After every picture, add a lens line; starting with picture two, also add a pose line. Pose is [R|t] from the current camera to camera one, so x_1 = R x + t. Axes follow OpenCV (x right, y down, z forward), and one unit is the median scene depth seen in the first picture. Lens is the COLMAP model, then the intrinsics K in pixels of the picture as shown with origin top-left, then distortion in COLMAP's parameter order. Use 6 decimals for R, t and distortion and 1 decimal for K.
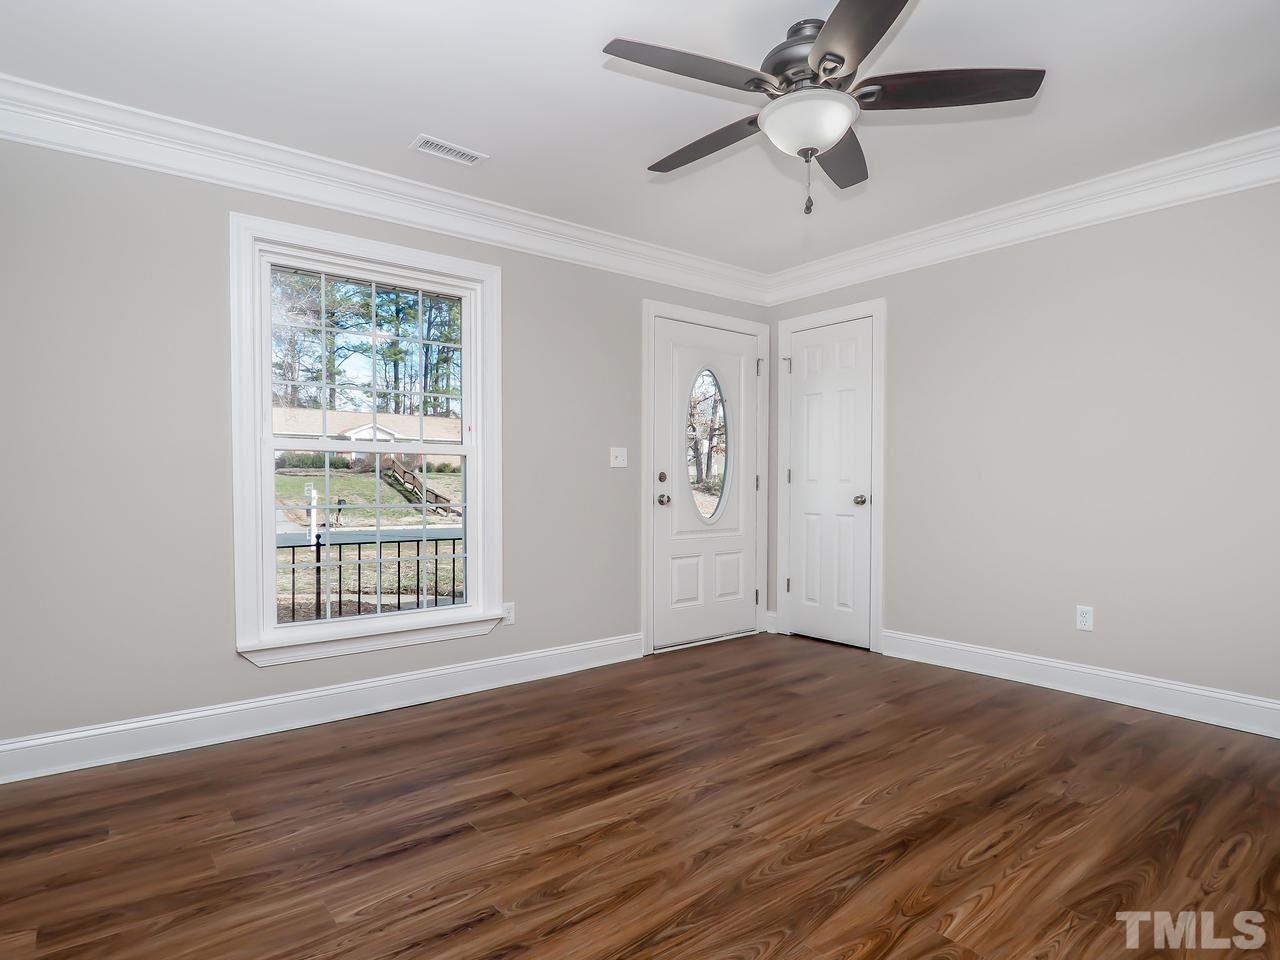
lens RADIAL K [[705.1, 0, 639.4], [0, 705.1, 500.7], [0, 0, 1]] dist [-0.006759, -0.001985]
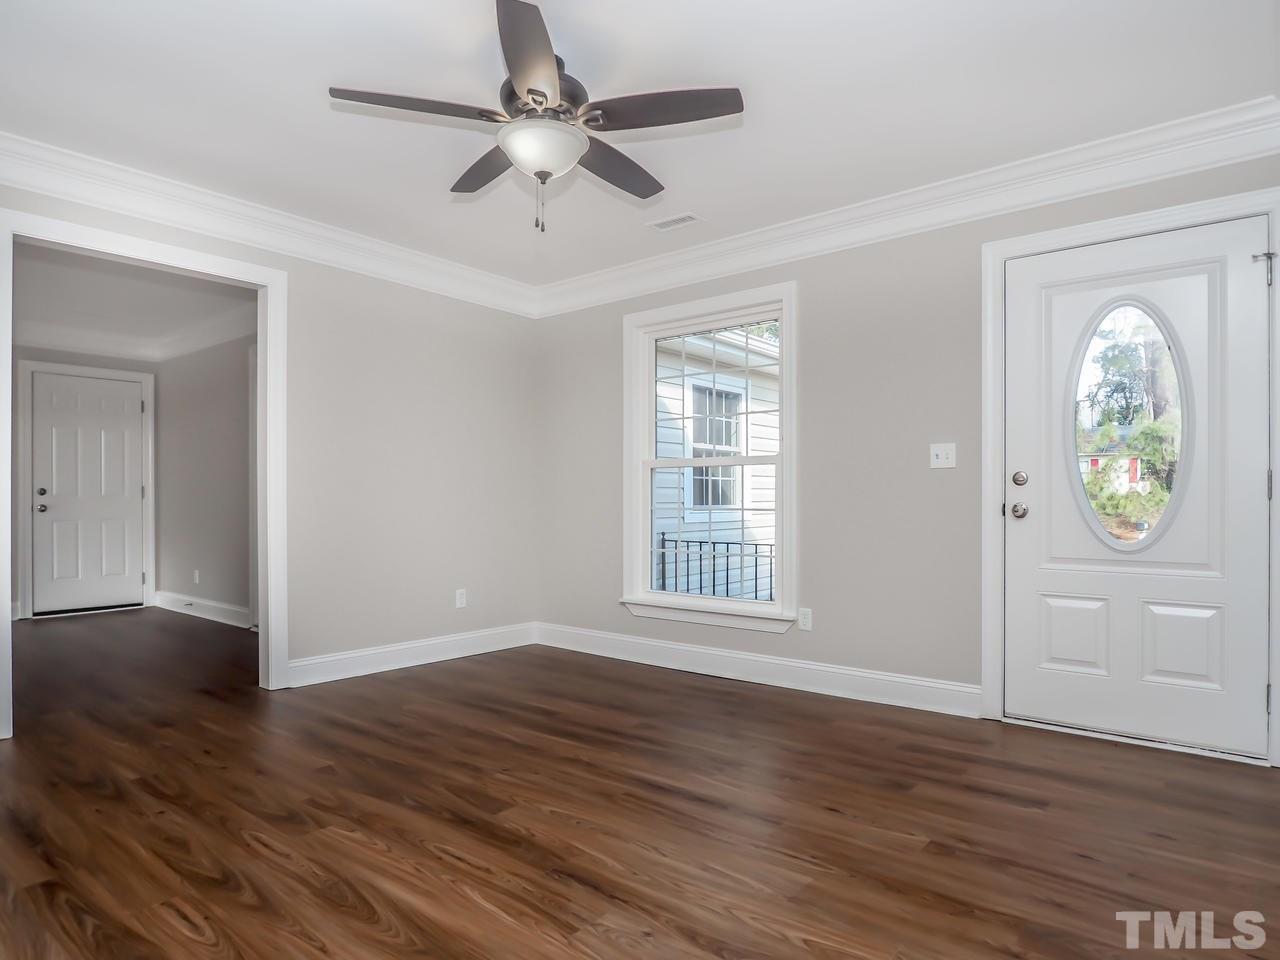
lens RADIAL K [[771.0, 0, 641.4], [0, 771.0, 505.4], [0, 0, 1]] dist [-0.000591, -0.000630]
pose [[0.201620, 0.005861, -0.979446, 1.258904], [-0.023703, 0.999718, 0.001103, 0.003542], [0.979177, 0.022994, 0.201702, 0.814552]]
